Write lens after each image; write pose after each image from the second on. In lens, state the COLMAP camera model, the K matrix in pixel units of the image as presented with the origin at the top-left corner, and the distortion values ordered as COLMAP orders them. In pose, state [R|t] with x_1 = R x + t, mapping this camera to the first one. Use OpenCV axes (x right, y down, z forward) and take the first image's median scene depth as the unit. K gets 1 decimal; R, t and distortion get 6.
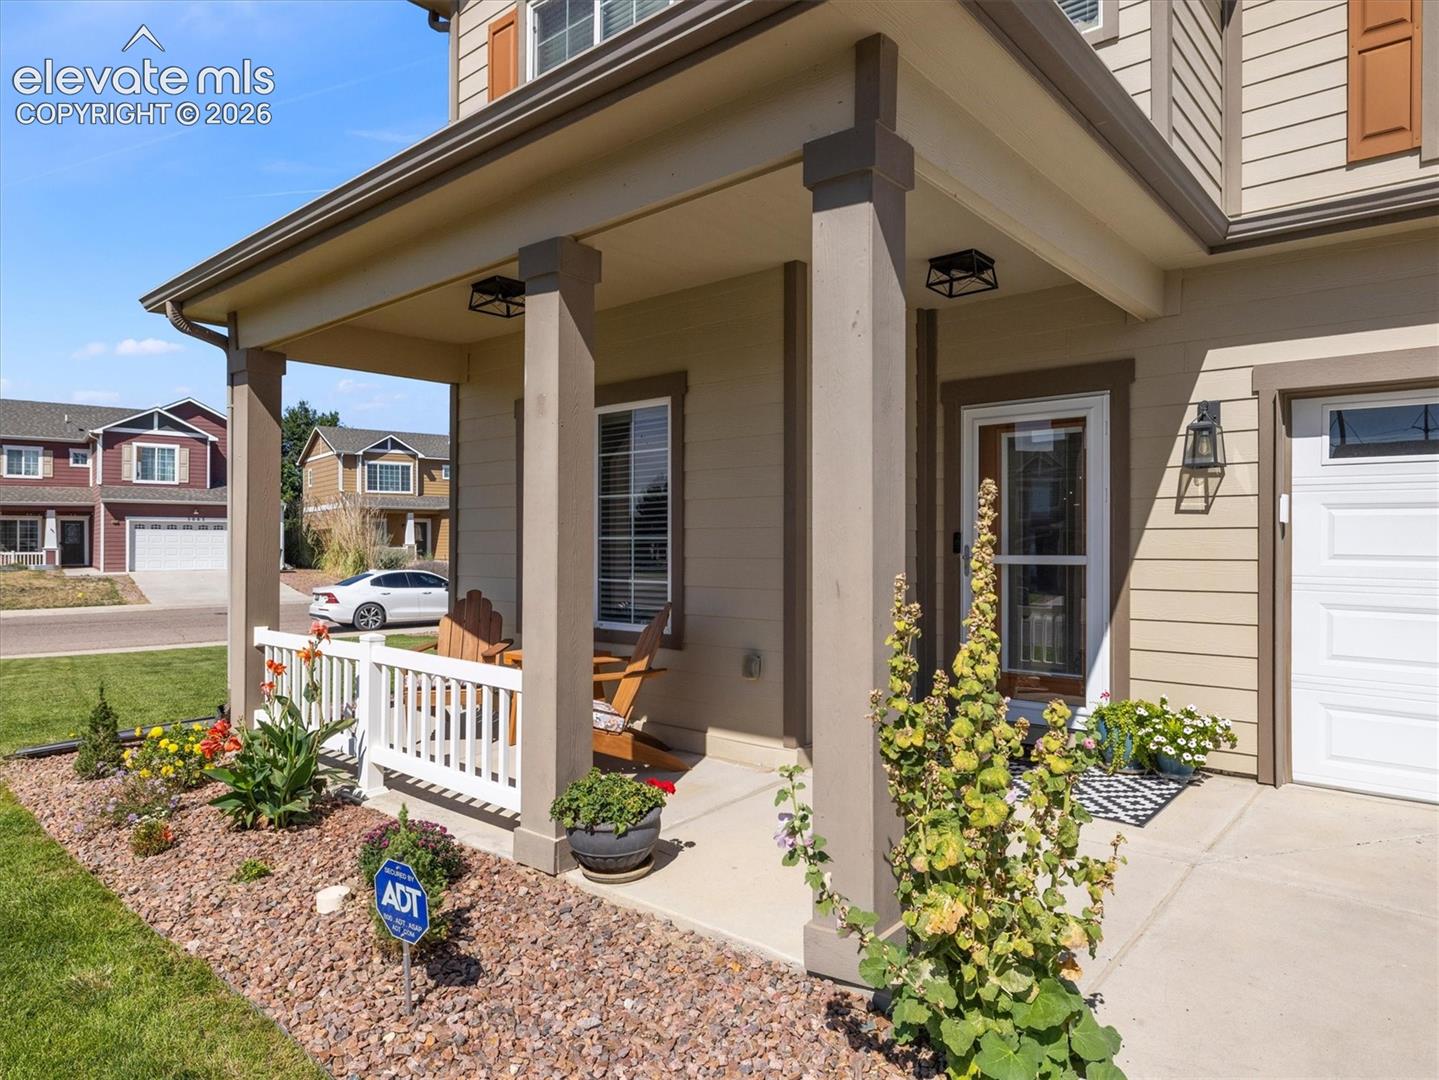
lens RADIAL K [[898.6, 0, 715.5], [0, 898.6, 538.8], [0, 0, 1]] dist [-0.003182, 0.001616]
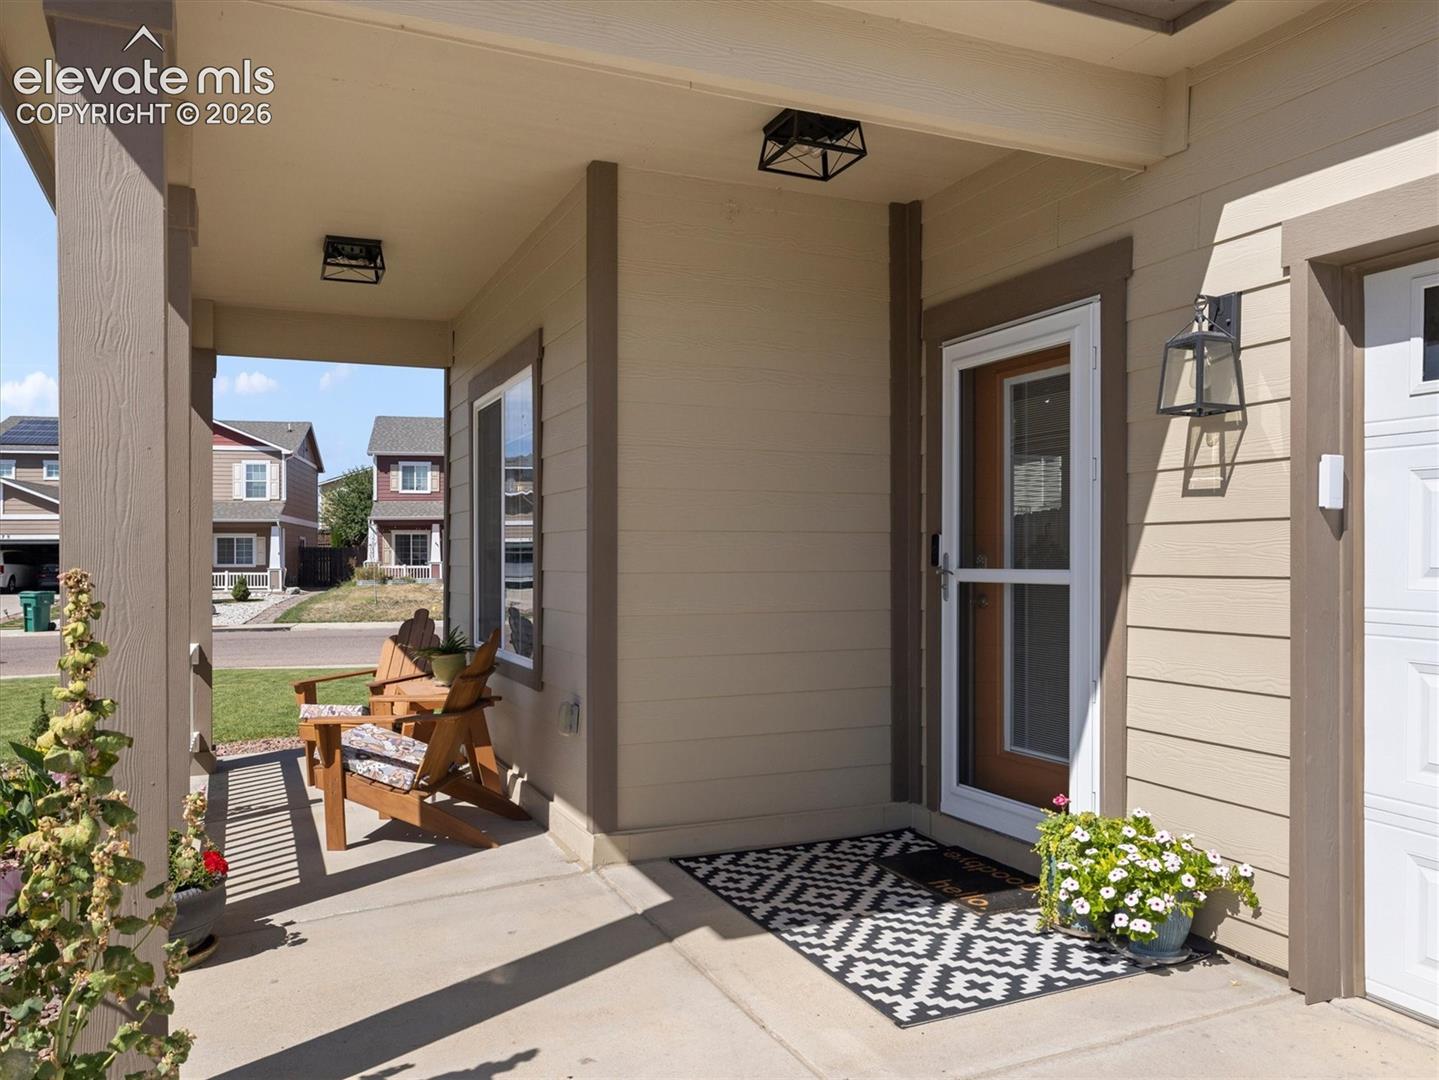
lens RADIAL K [[1085.1, 0, 723.8], [0, 1085.1, 555.1], [0, 0, 1]] dist [-0.000196, -0.004012]
pose [[0.903650, -0.003554, -0.428258, 0.532432], [0.005558, 0.999979, 0.003428, 0.005351], [0.428237, -0.005477, 0.903650, 0.240791]]
